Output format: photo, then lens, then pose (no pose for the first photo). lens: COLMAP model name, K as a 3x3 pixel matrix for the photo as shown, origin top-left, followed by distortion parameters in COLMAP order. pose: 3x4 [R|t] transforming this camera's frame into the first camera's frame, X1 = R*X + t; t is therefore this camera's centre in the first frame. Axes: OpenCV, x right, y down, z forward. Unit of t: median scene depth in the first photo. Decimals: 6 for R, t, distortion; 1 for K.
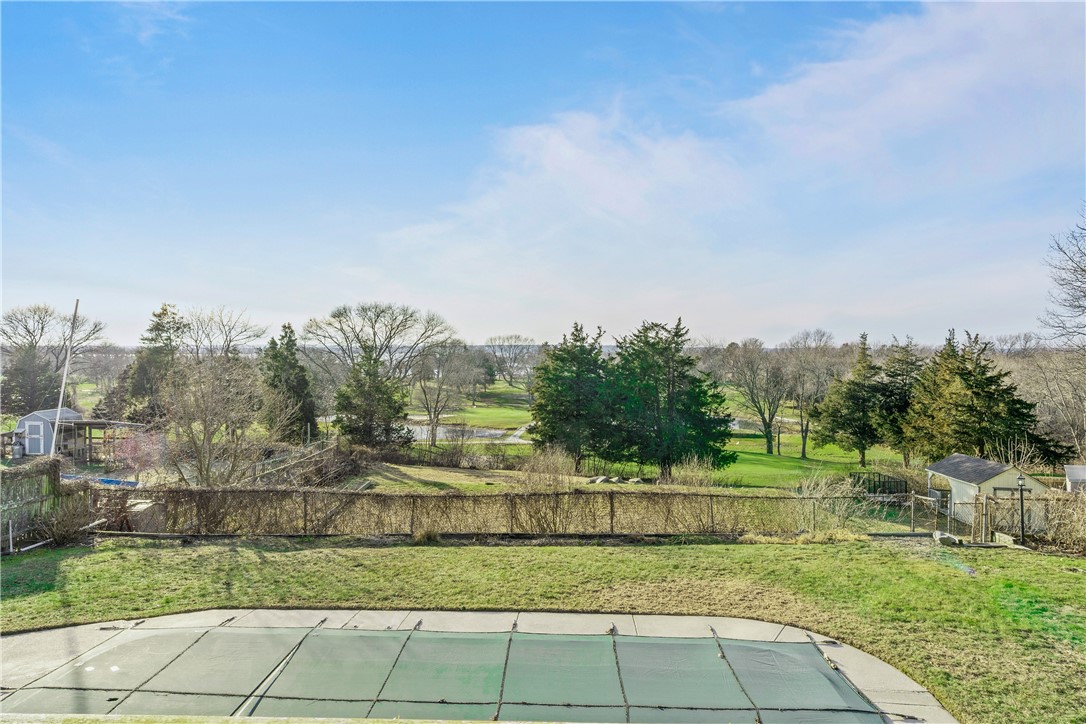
lens RADIAL K [[625.2, 0, 543.0], [0, 625.2, 362.0], [0, 0, 1]] dist [-0.001705, -0.000221]
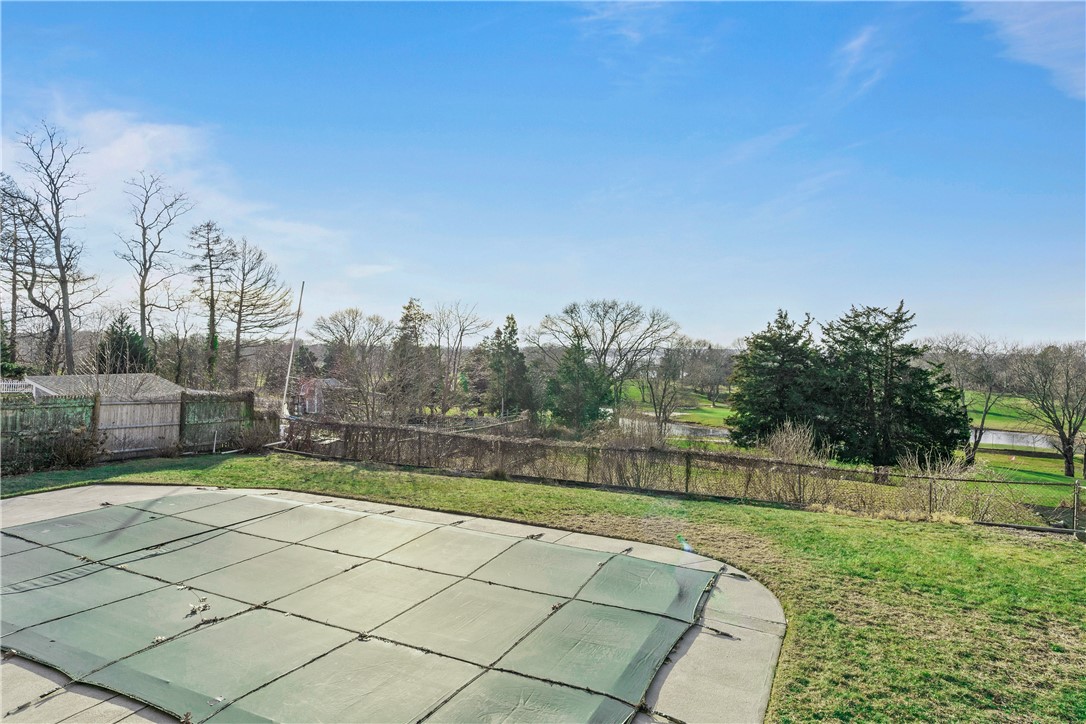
lens RADIAL K [[618.9, 0, 543.0], [0, 618.9, 362.0], [0, 0, 1]] dist [-0.005474, -0.000777]
pose [[0.918734, 0.018276, -0.394454, 0.099331], [-0.020045, 0.999799, -0.000364, 0.025517], [0.394368, 0.008241, 0.918916, 0.009075]]
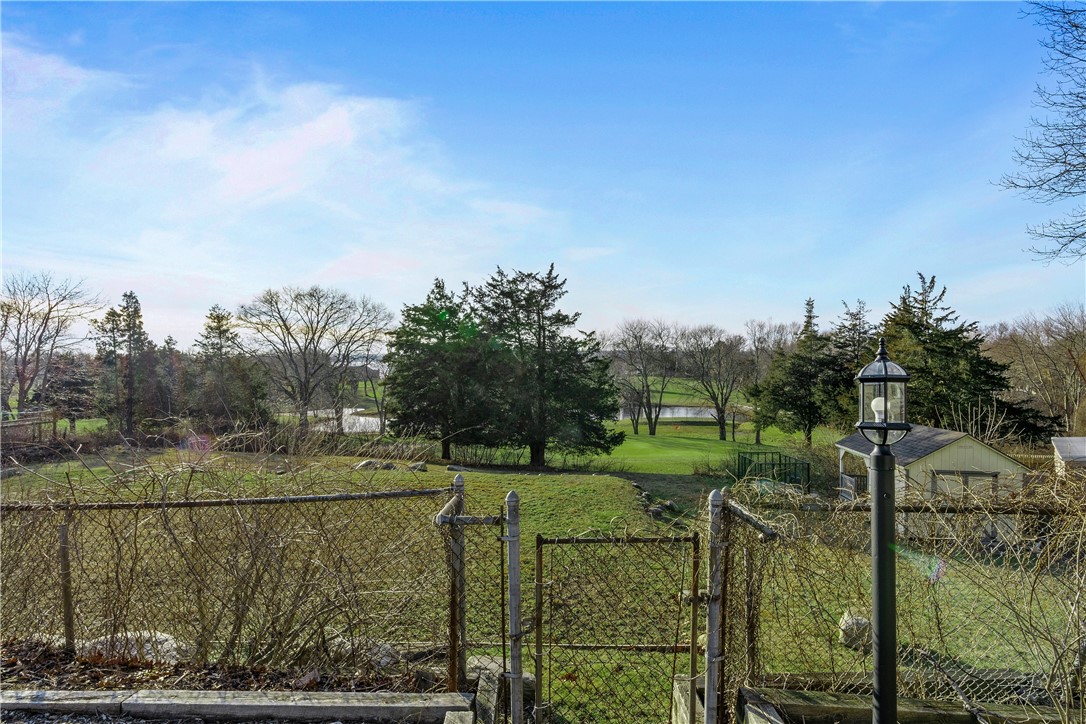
lens RADIAL K [[560.8, 0, 543.5], [0, 560.8, 383.5], [0, 0, 1]] dist [-0.000407, -0.000195]
pose [[0.999544, -0.013058, -0.027241, 0.224829], [0.013898, 0.999427, 0.030866, 0.059287], [0.026822, -0.031231, 0.999152, 0.282418]]
